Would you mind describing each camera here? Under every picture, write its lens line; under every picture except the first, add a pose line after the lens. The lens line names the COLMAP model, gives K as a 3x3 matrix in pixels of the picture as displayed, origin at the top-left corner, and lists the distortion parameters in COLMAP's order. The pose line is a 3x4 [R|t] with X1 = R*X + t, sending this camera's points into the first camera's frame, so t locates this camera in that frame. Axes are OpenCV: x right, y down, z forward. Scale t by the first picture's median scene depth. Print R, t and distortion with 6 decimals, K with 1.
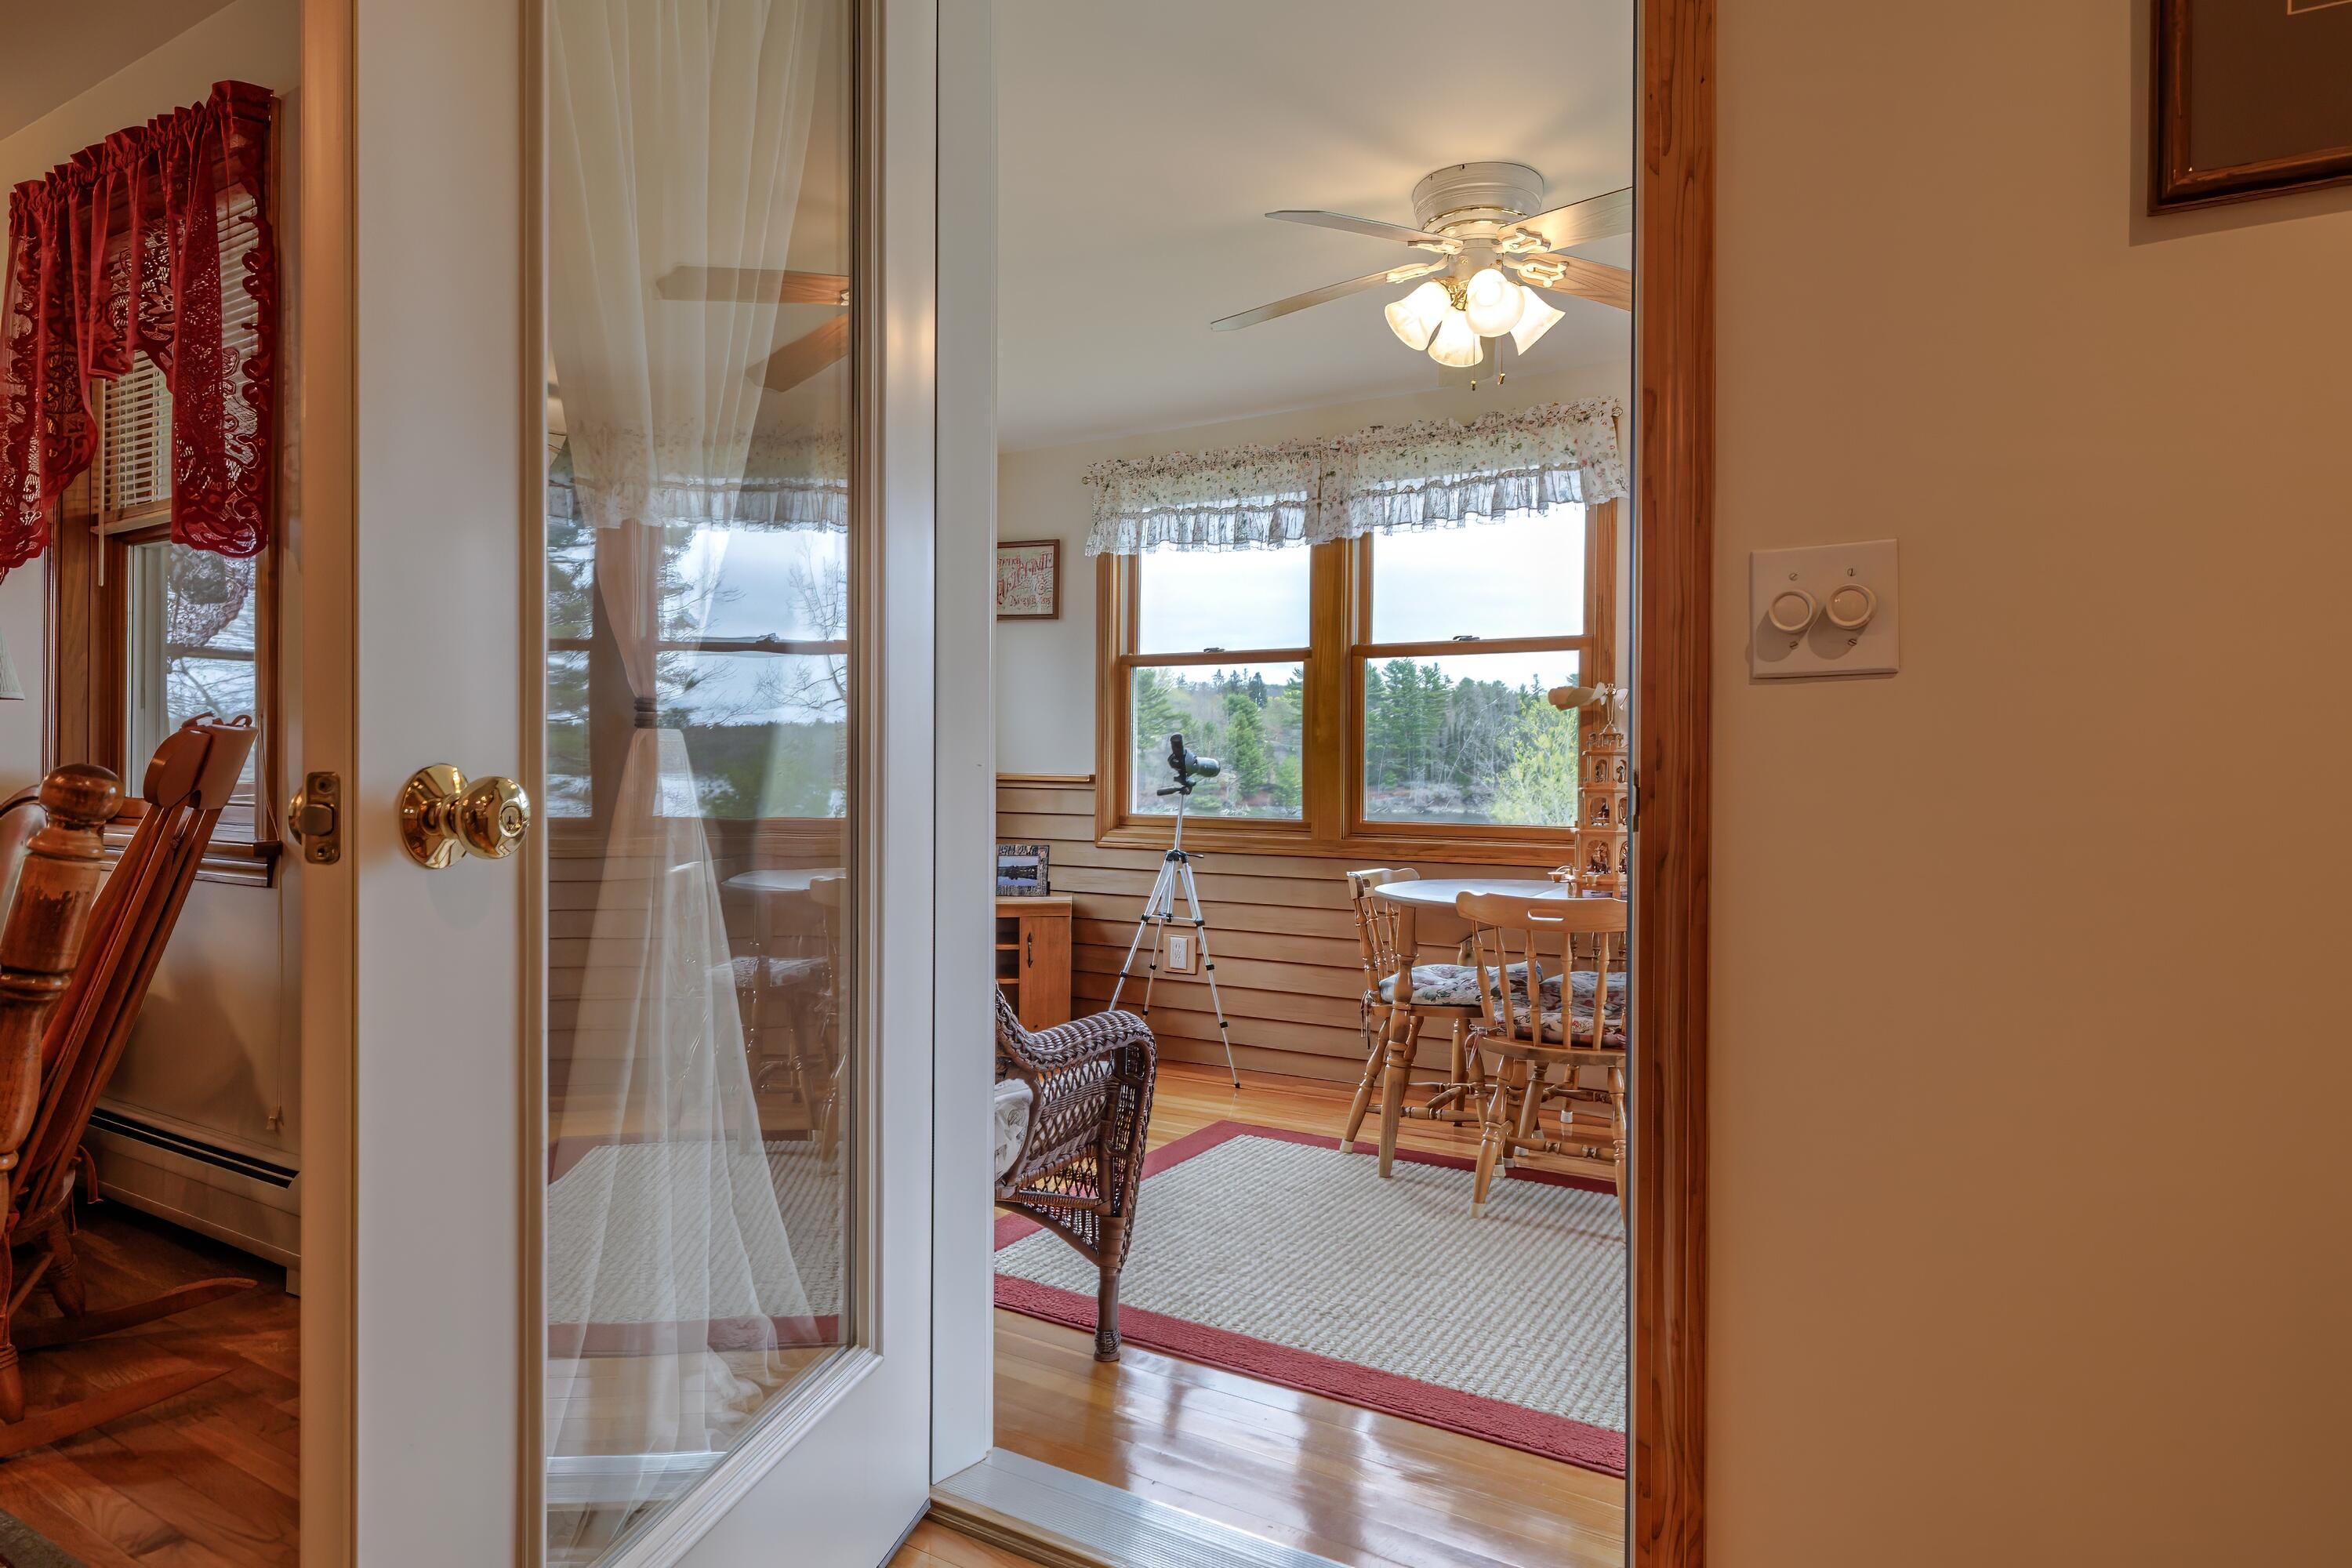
lens RADIAL K [[1358.7, 0, 1171.0], [0, 1358.7, 781.6], [0, 0, 1]] dist [0.007067, -0.000380]
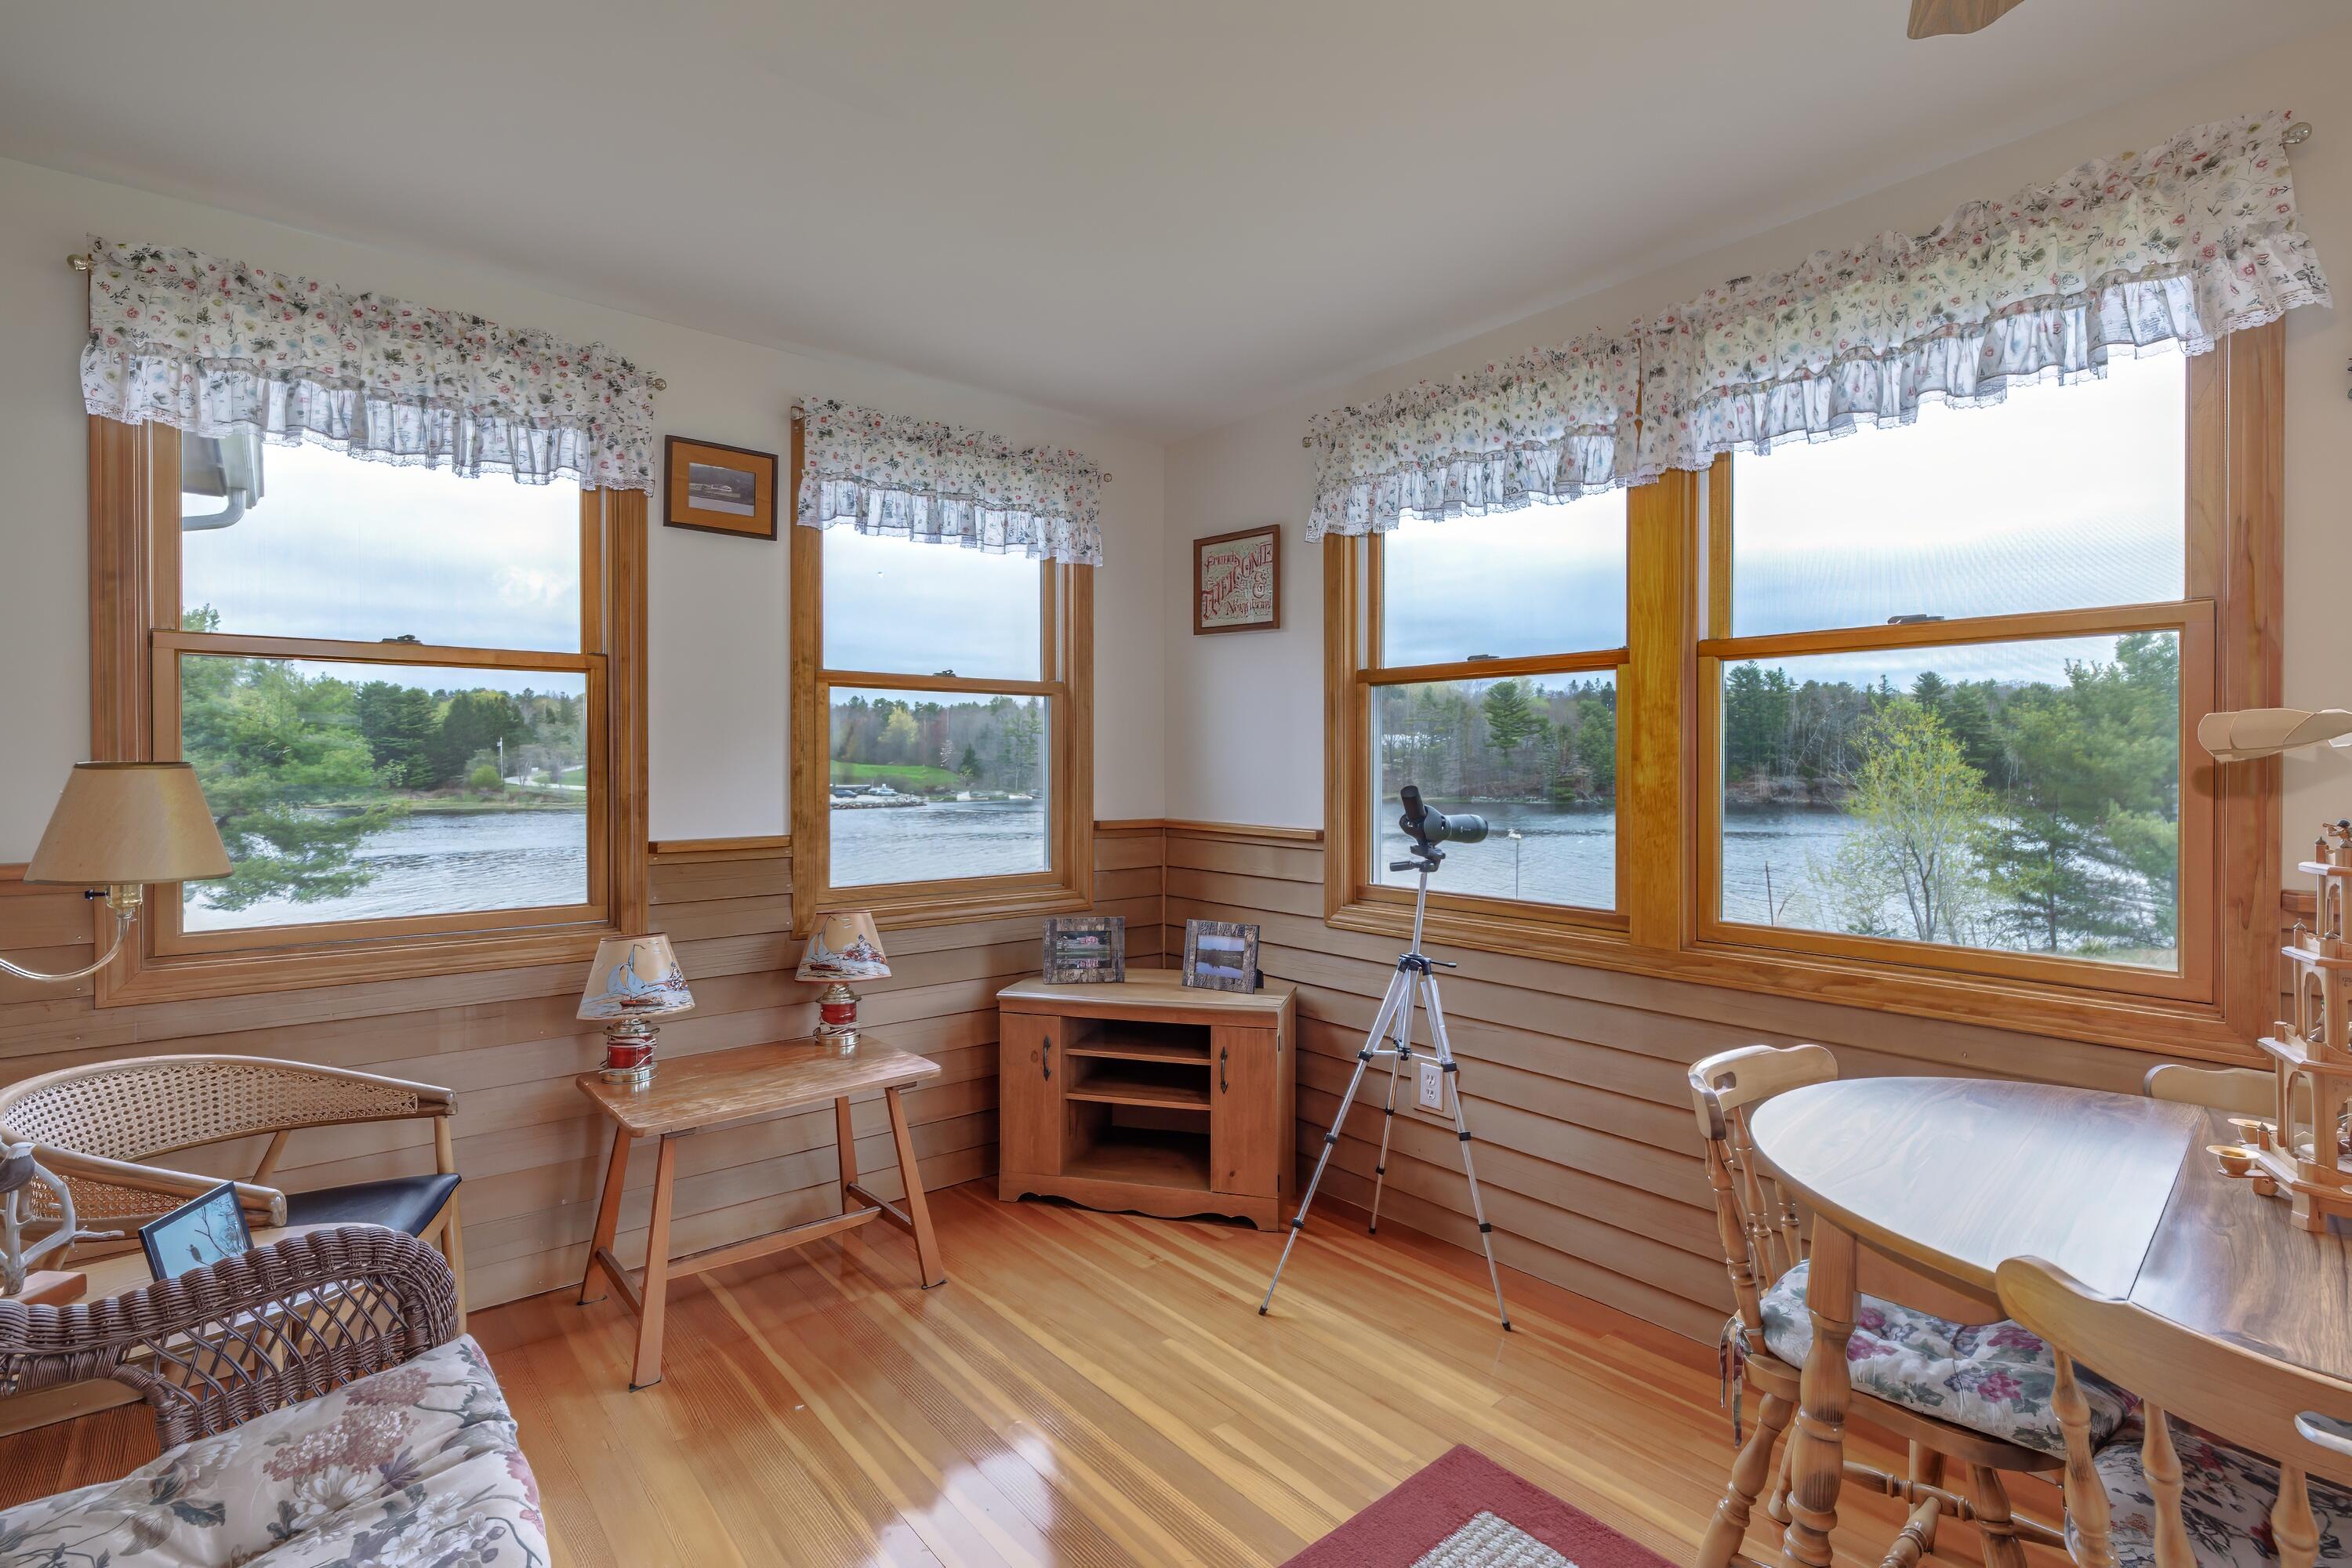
lens RADIAL K [[1068.1, 0, 1171.3], [0, 1068.1, 766.5], [0, 0, 1]] dist [-0.006141, 0.001113]
pose [[0.947233, -0.006380, -0.320483, 0.059193], [0.003923, 0.999958, -0.008313, -0.038883], [0.320523, 0.006617, 0.947218, 0.445458]]
